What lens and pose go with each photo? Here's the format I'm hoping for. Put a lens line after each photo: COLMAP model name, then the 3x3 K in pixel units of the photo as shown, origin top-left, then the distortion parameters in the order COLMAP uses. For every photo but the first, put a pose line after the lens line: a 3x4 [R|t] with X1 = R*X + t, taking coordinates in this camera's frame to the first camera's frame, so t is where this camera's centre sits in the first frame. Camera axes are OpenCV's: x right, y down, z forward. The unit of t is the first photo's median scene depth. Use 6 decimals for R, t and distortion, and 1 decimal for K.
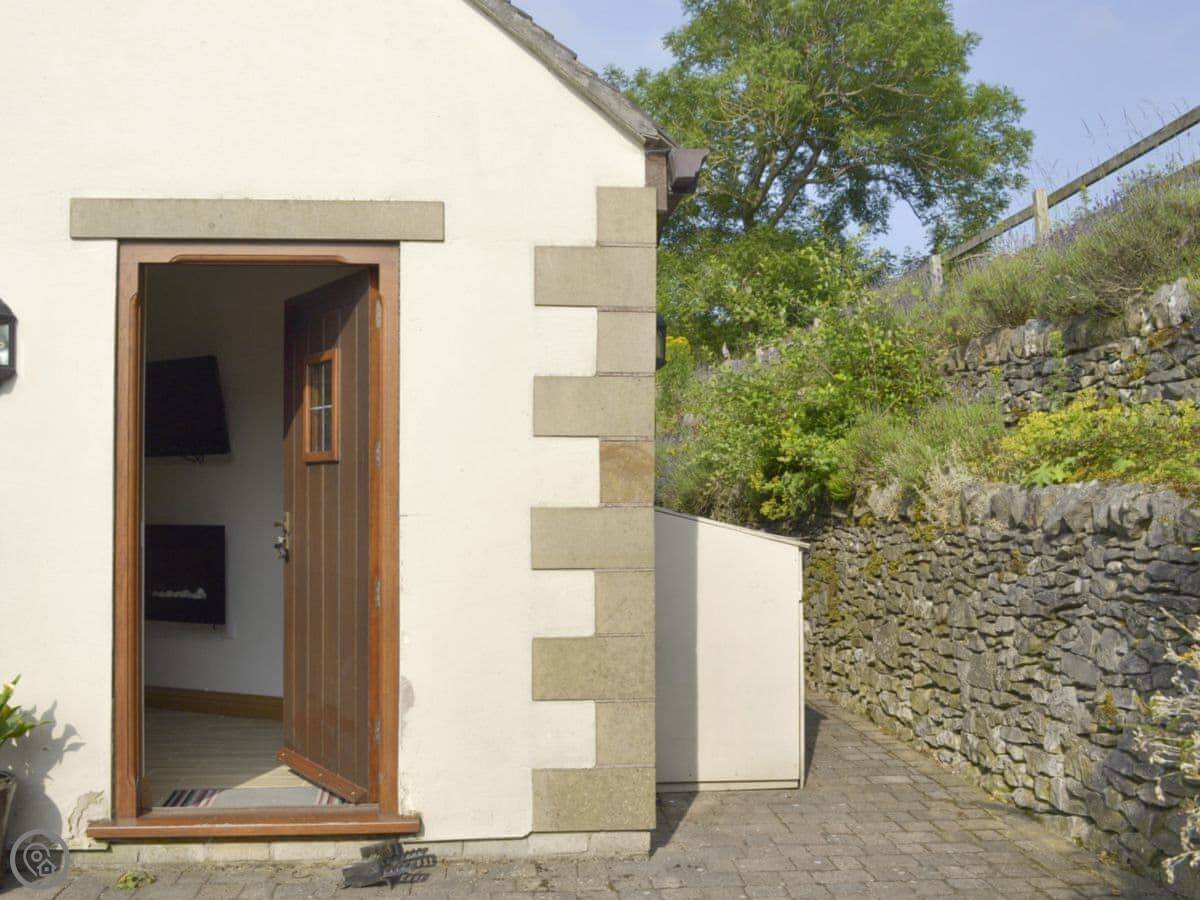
lens RADIAL K [[1098.4, 0, 601.3], [0, 1098.4, 457.0], [0, 0, 1]] dist [-0.043002, 0.002254]
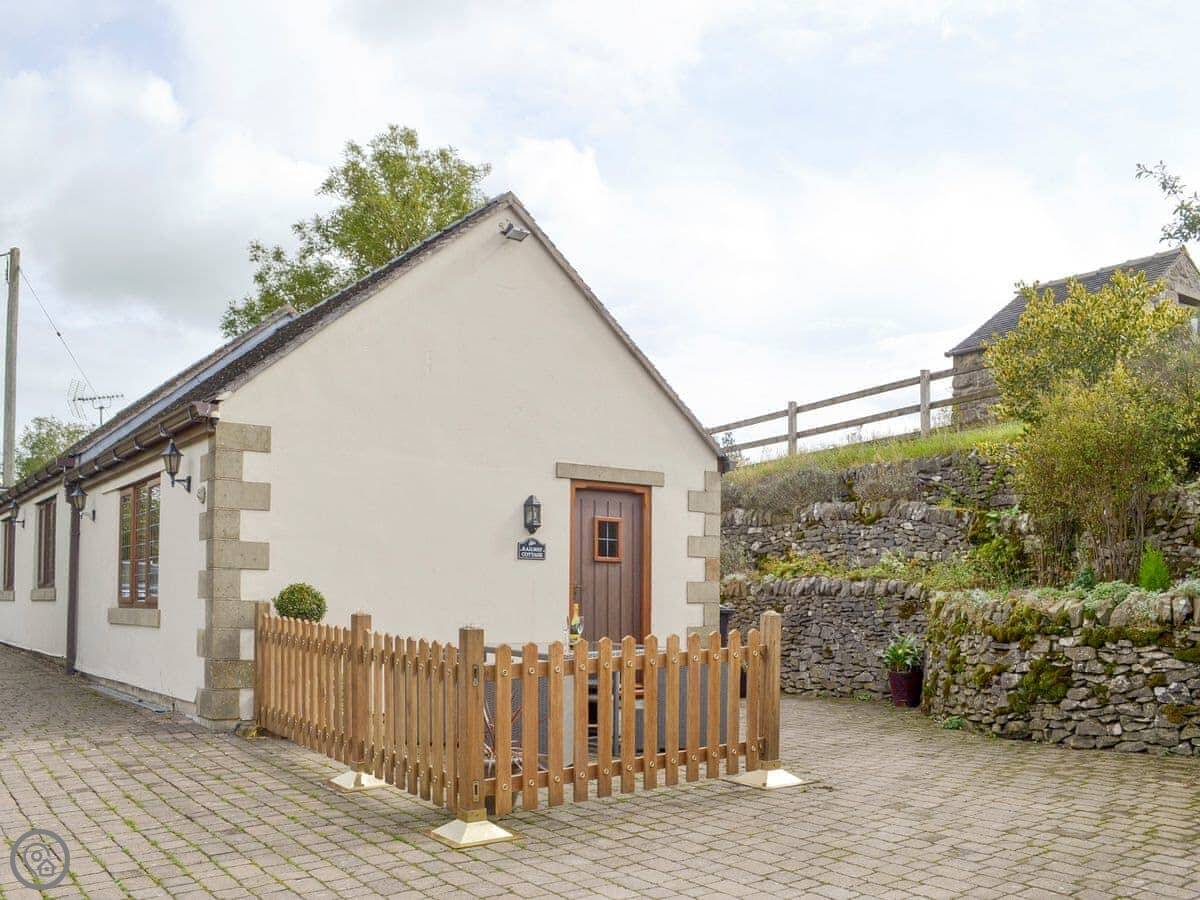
lens RADIAL K [[1075.4, 0, 600.1], [0, 1075.4, 506.8], [0, 0, 1]] dist [-0.211034, 0.000615]
pose [[0.851682, 0.054864, 0.521180, -1.602764], [-0.023332, 0.997488, -0.066876, 0.040347], [-0.523540, 0.044797, 0.850823, -1.178597]]
